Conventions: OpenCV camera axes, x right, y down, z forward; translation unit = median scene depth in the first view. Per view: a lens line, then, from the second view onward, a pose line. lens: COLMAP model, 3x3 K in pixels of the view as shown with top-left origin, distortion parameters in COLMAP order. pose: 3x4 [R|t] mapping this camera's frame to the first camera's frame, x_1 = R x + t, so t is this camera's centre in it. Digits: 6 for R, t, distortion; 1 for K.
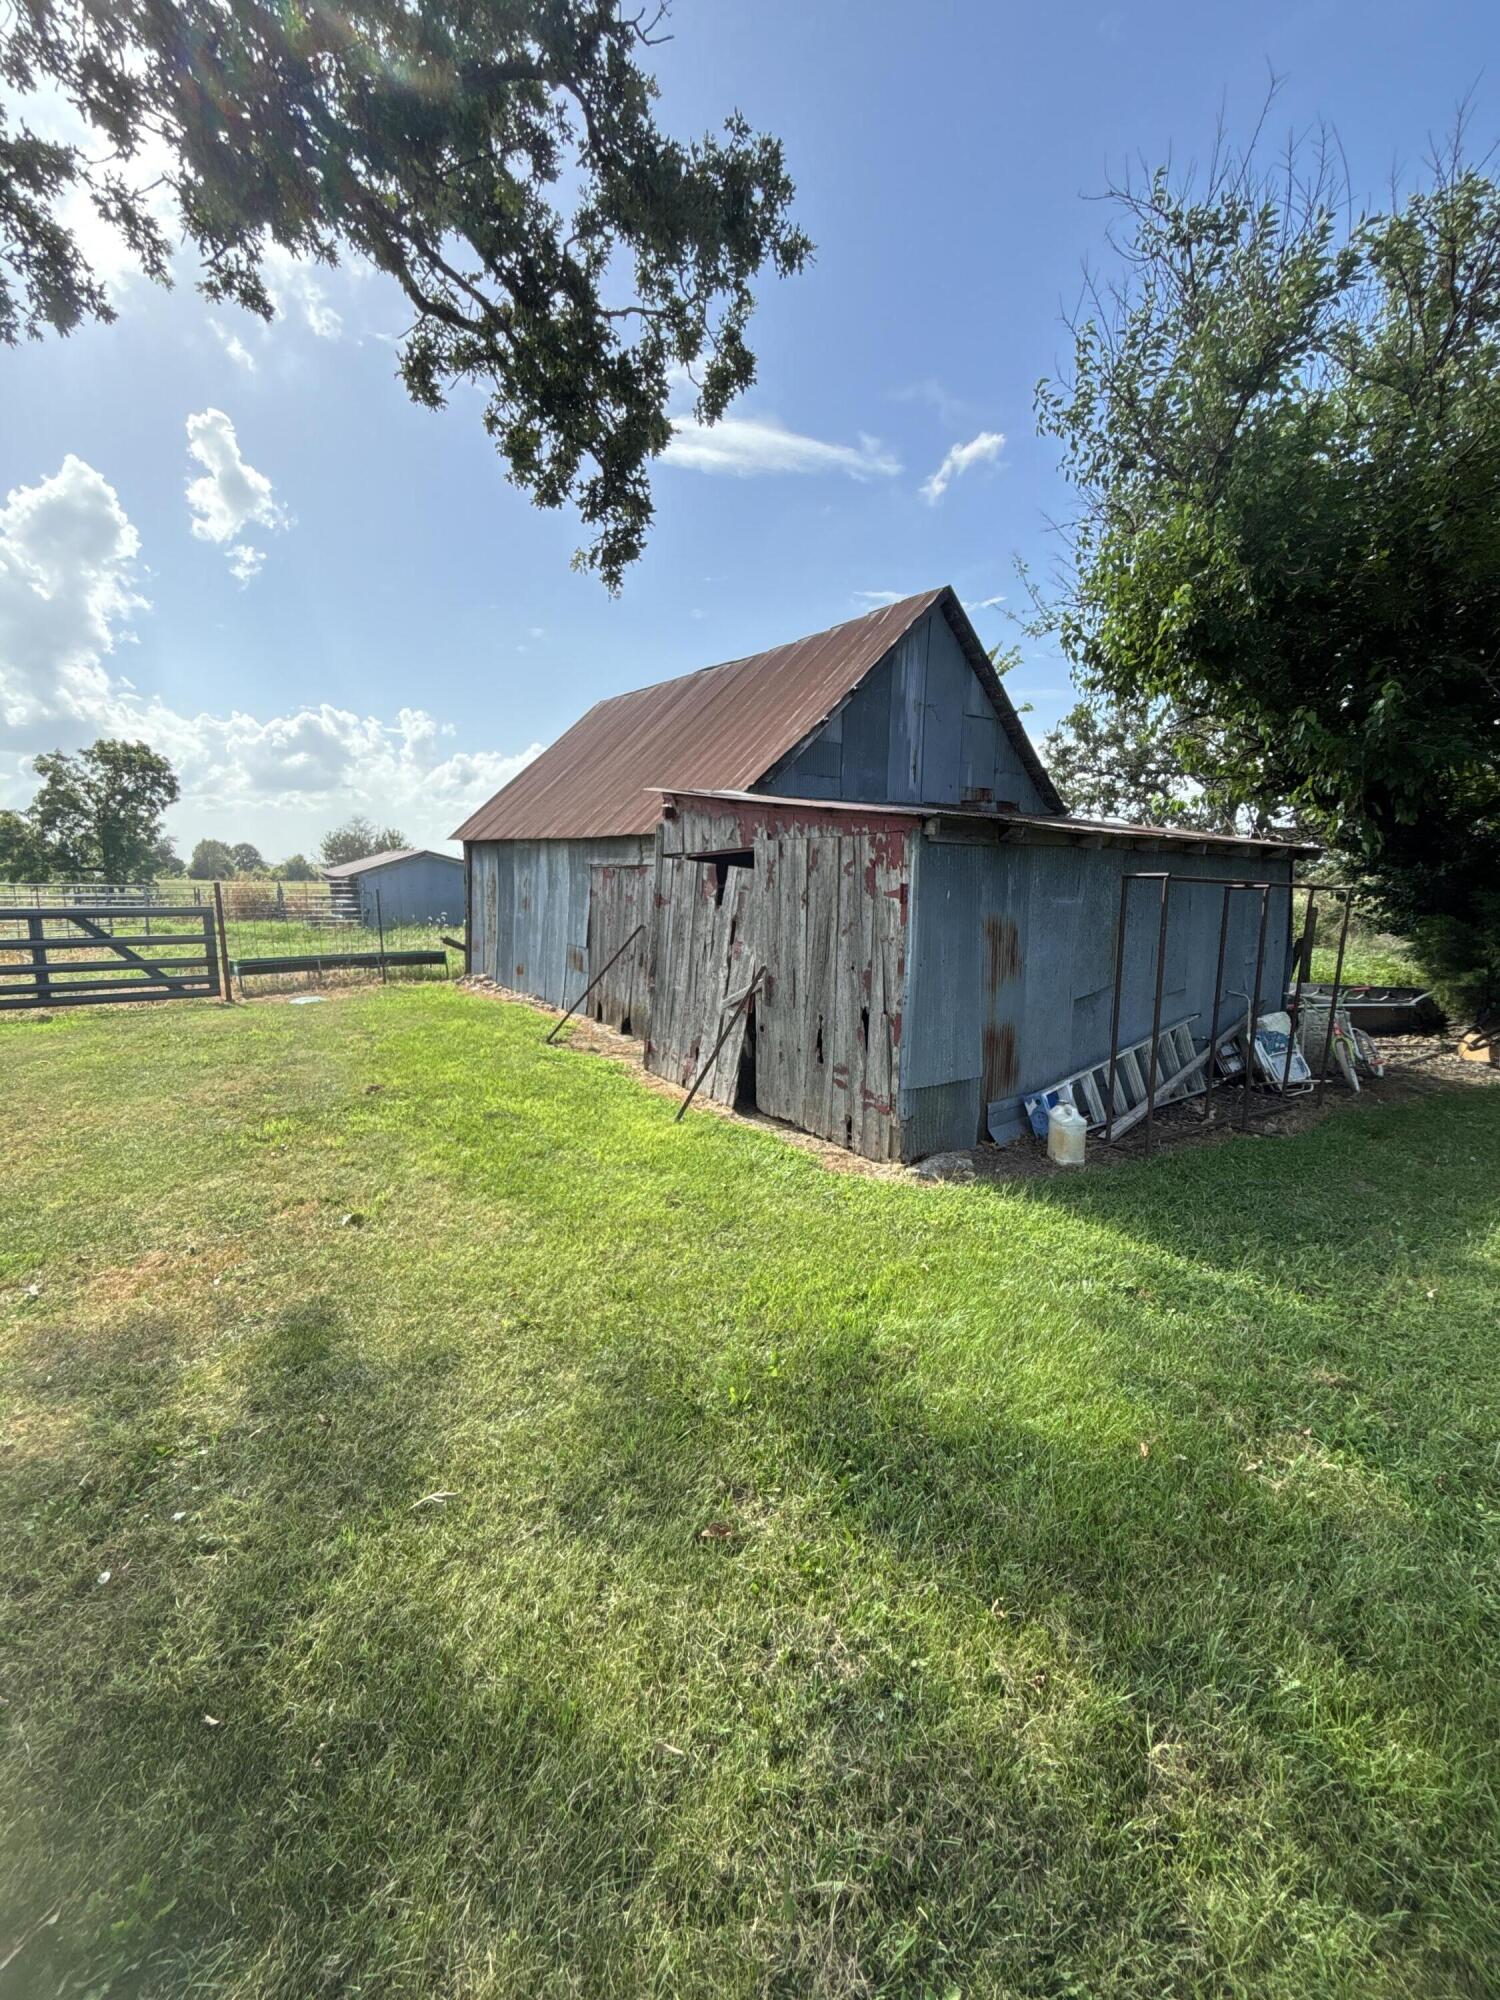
lens RADIAL K [[805.3, 0, 746.1], [0, 805.3, 988.5], [0, 0, 1]] dist [-0.000432, -0.000063]
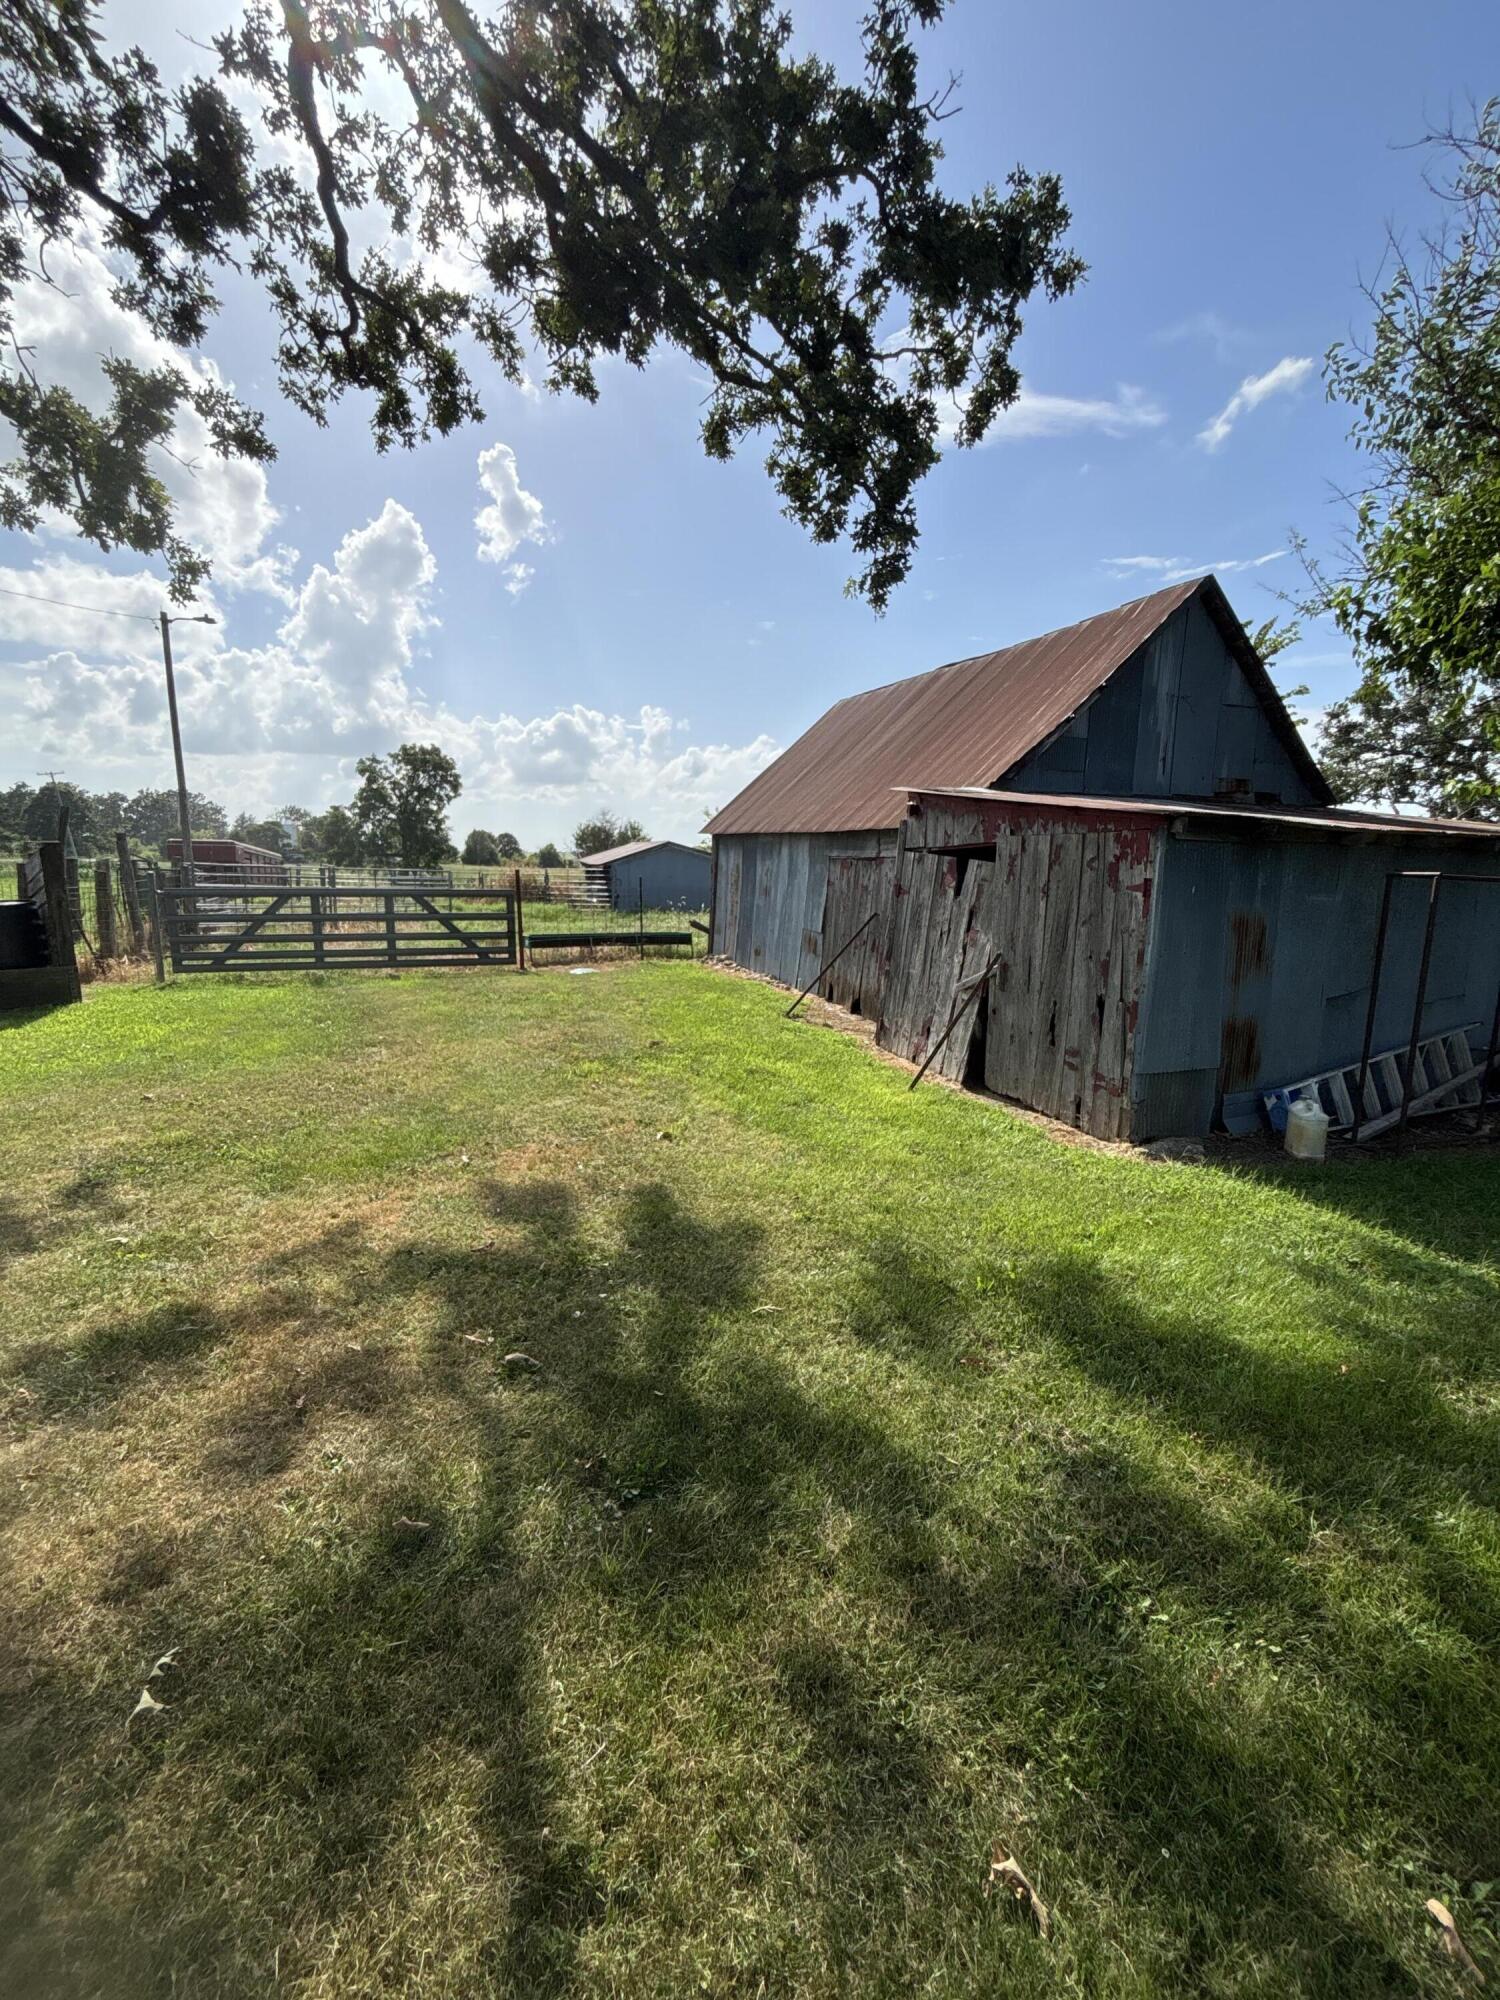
lens RADIAL K [[792.3, 0, 750.0], [0, 792.3, 1000.0], [0, 0, 1]] dist [-0.012088, 0.000850]
pose [[0.965253, 0.051058, -0.256281, -0.031039], [-0.043438, 0.998432, 0.035310, 0.013900], [0.257682, -0.022951, 0.965957, -0.128067]]
